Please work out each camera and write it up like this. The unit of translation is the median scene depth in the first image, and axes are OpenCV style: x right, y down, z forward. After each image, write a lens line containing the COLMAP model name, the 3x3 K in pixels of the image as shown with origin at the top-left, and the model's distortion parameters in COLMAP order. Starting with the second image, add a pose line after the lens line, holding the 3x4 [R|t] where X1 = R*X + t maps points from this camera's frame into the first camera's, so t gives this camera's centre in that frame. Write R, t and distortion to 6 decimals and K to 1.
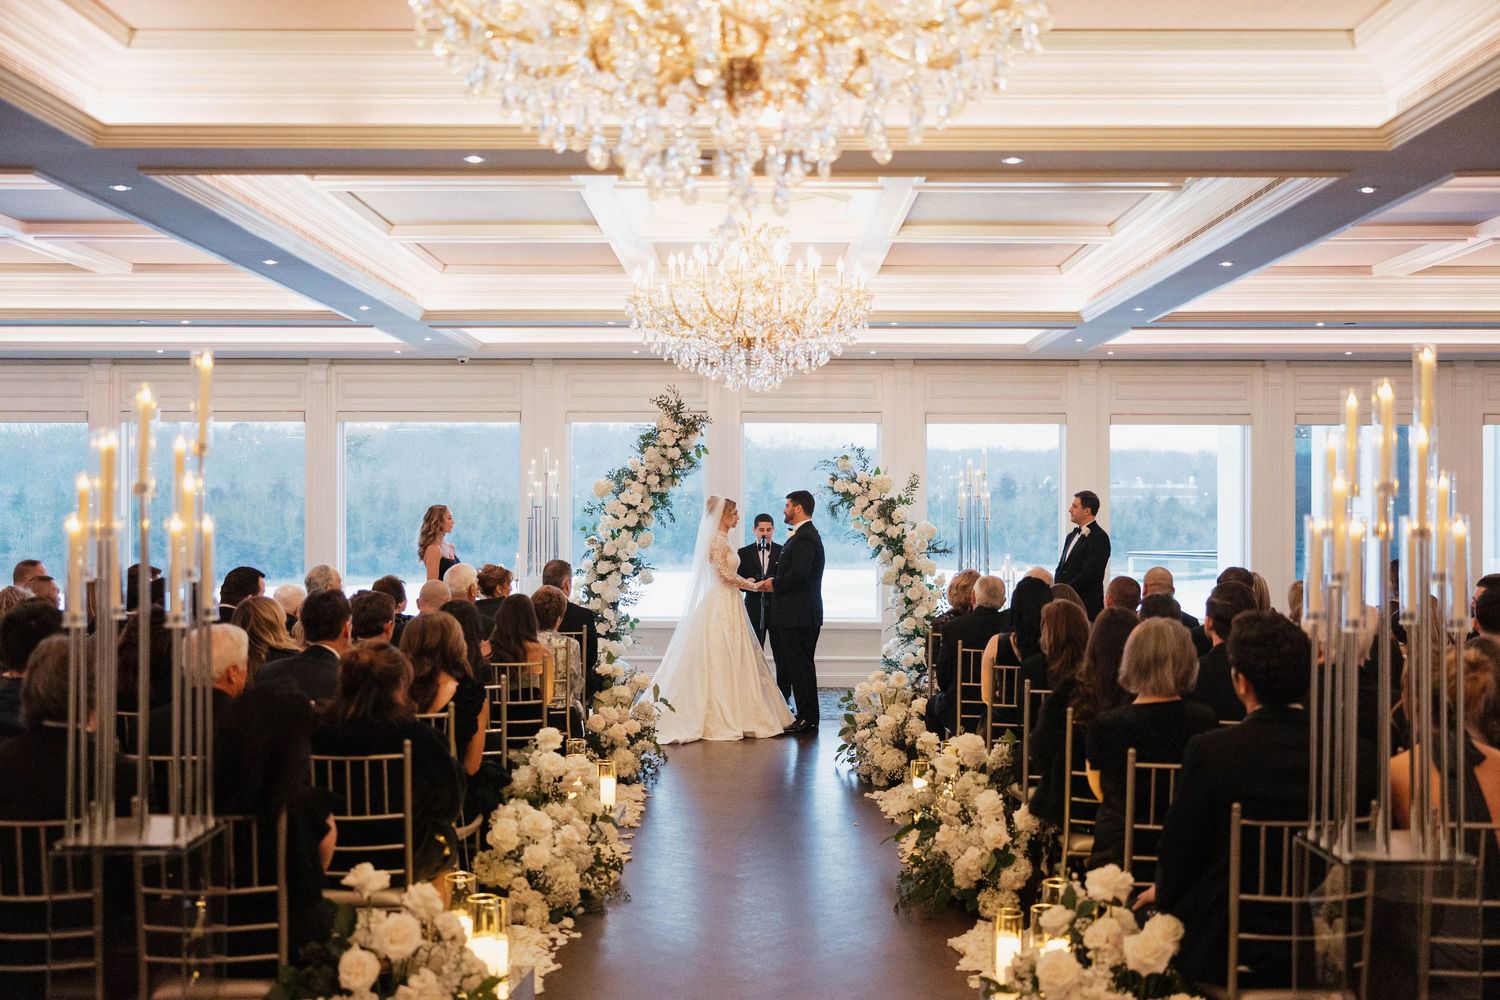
lens RADIAL K [[1508.6, 0, 756.3], [0, 1508.6, 512.8], [0, 0, 1]] dist [0.029853, 0.011813]
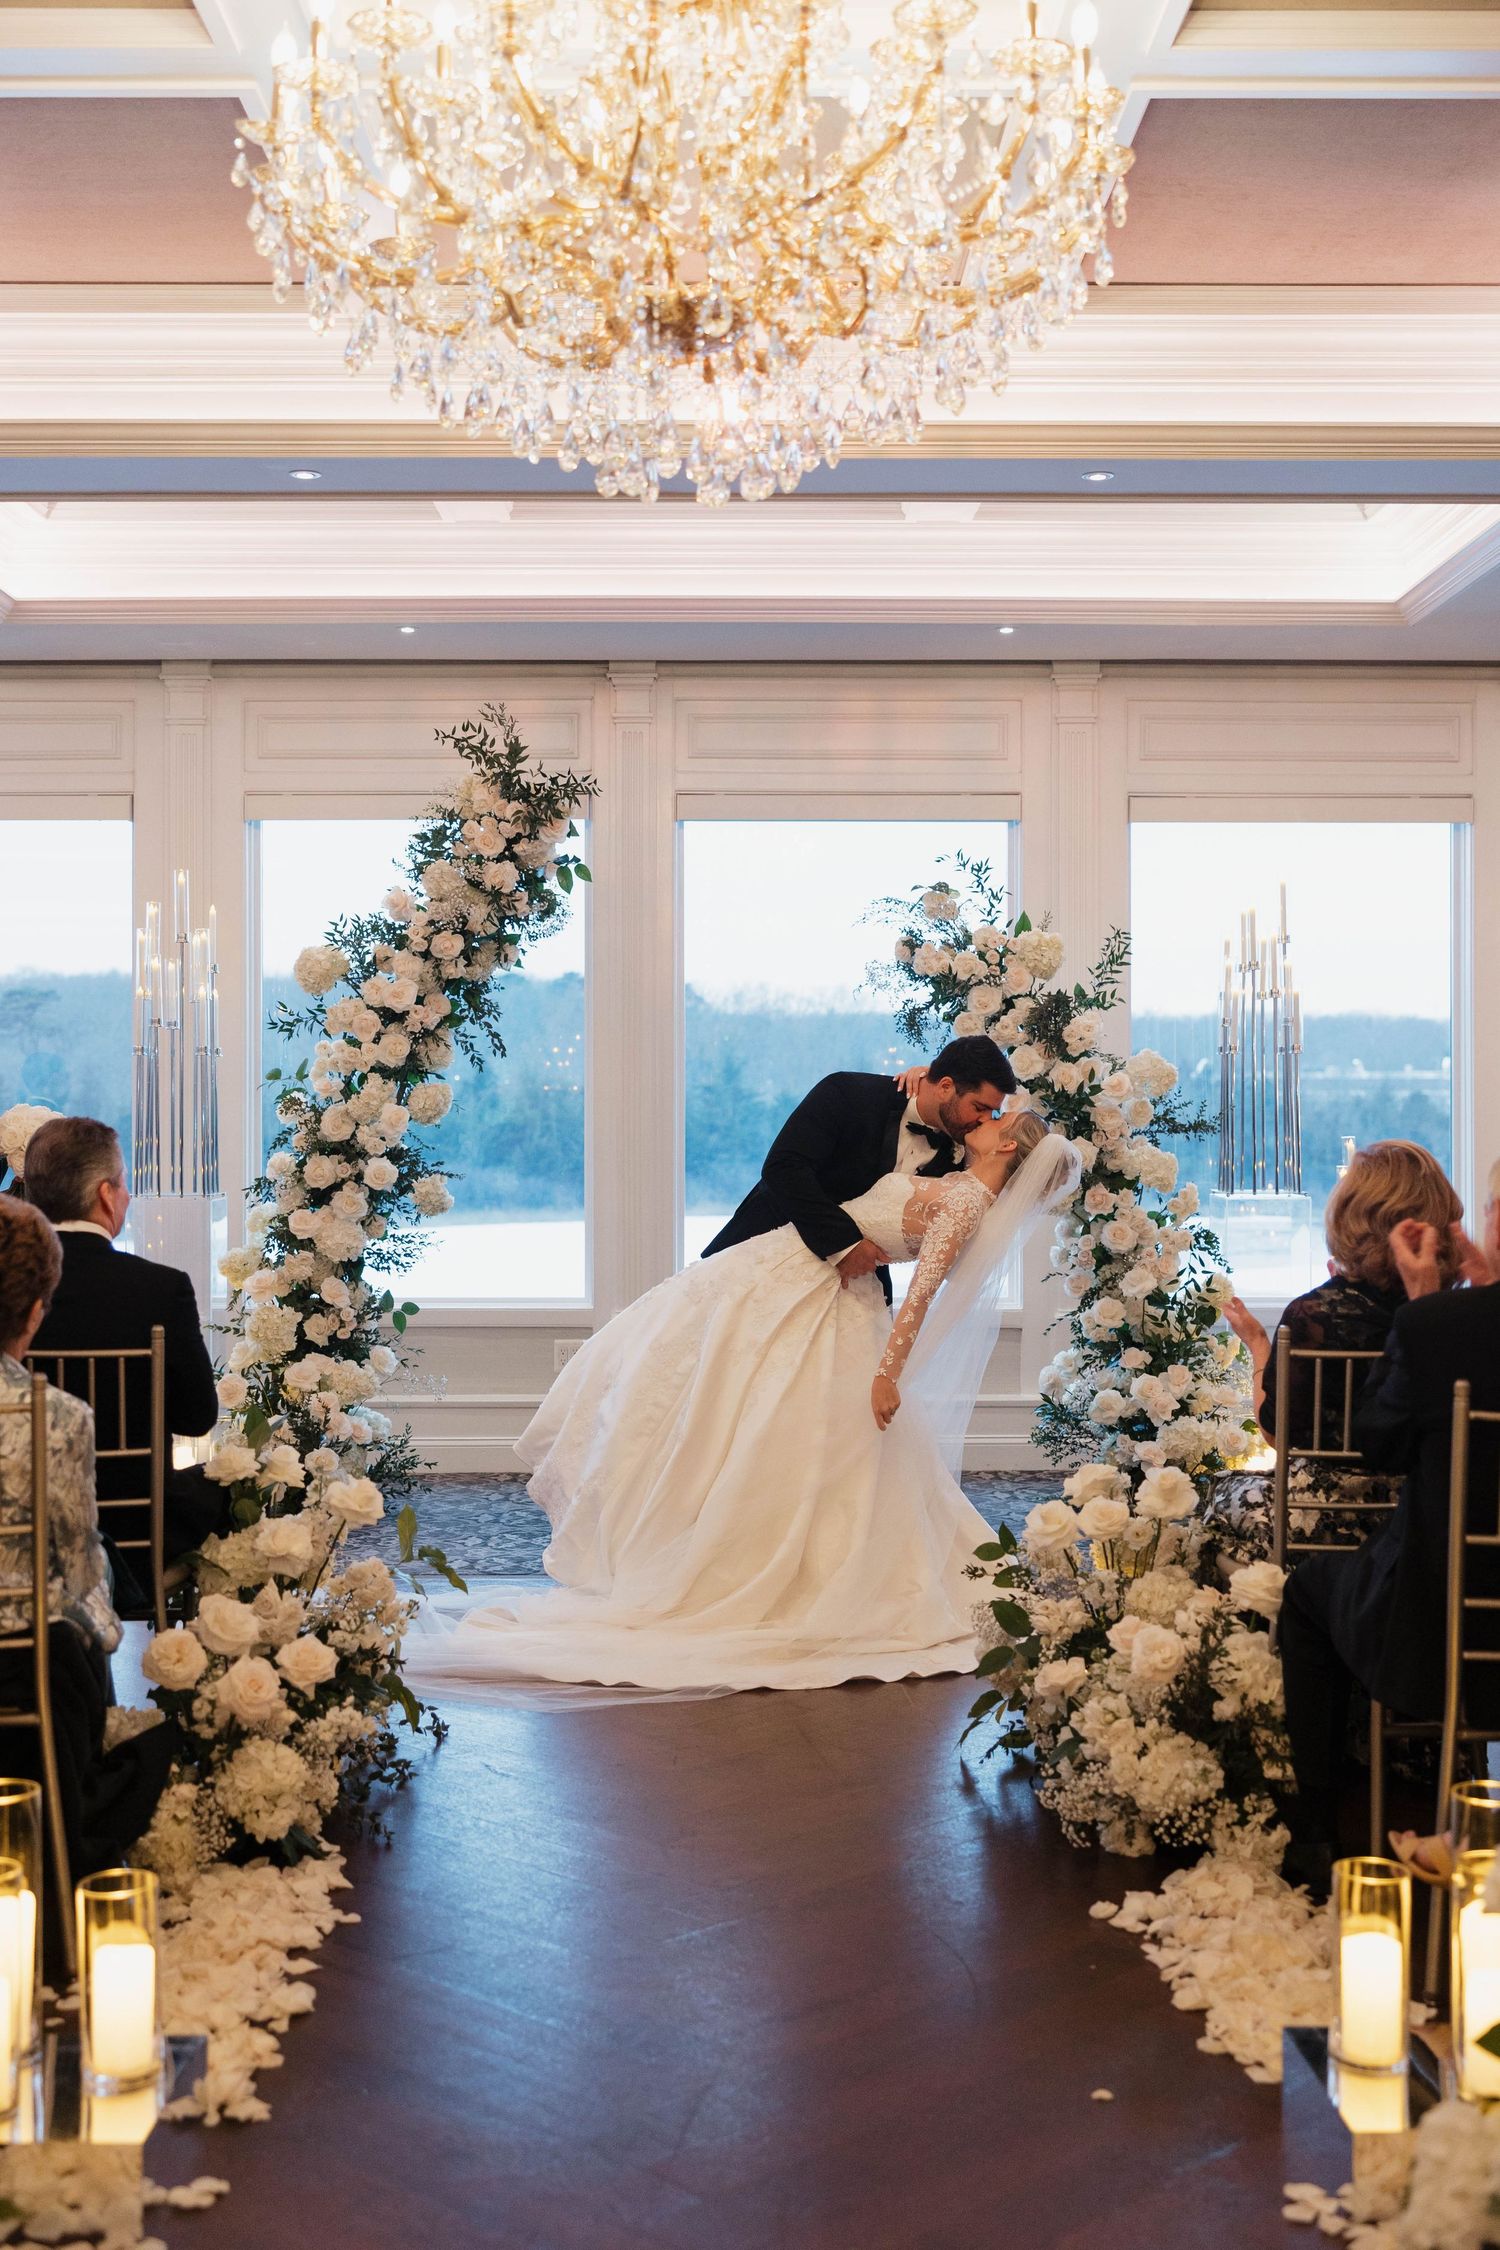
lens RADIAL K [[2495.9, 0, 748.6], [0, 2495.9, 1130.9], [0, 0, 1]] dist [0.000470, 0.000217]
pose [[0.999893, -0.002868, 0.014356, -0.000593], [0.002837, 0.999994, 0.002170, 0.035042], [-0.014362, -0.002129, 0.999895, 0.508058]]
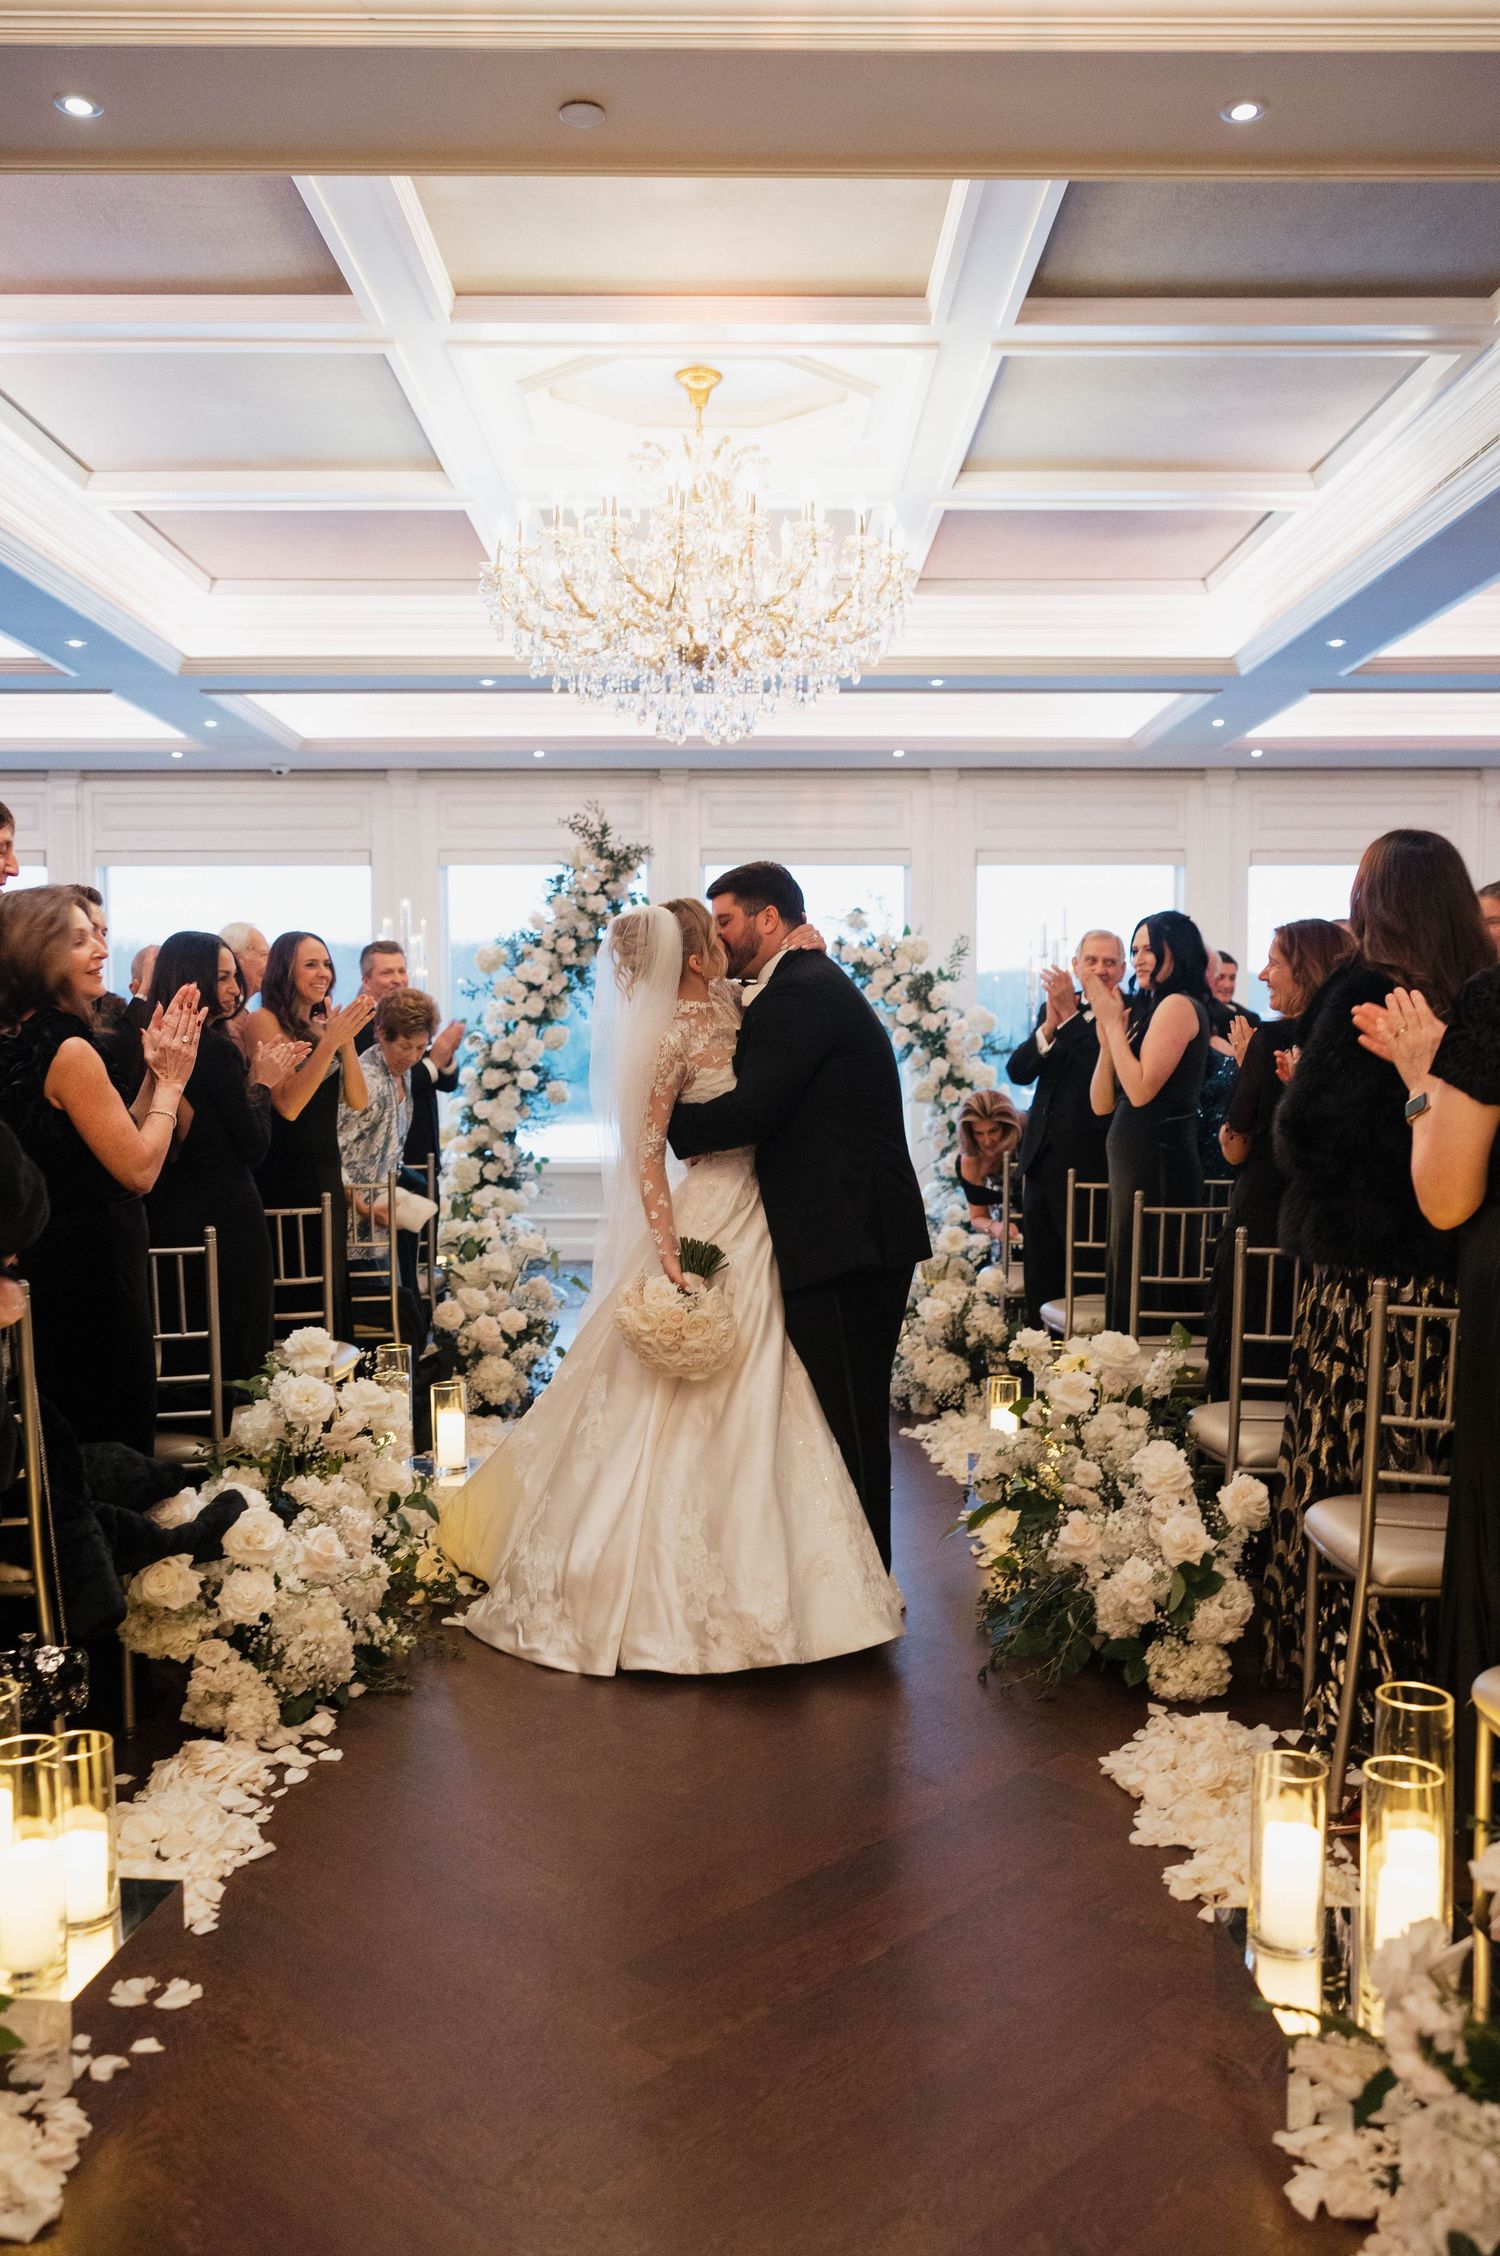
lens RADIAL K [[1845.0, 0, 757.1], [0, 1845.0, 1132.2], [0, 0, 1]] dist [0.042044, -0.004668]
pose [[0.999919, -0.006053, 0.011228, 0.007574], [0.005568, 0.999070, 0.042758, 0.036443], [-0.011477, -0.042692, 0.999022, 0.272019]]
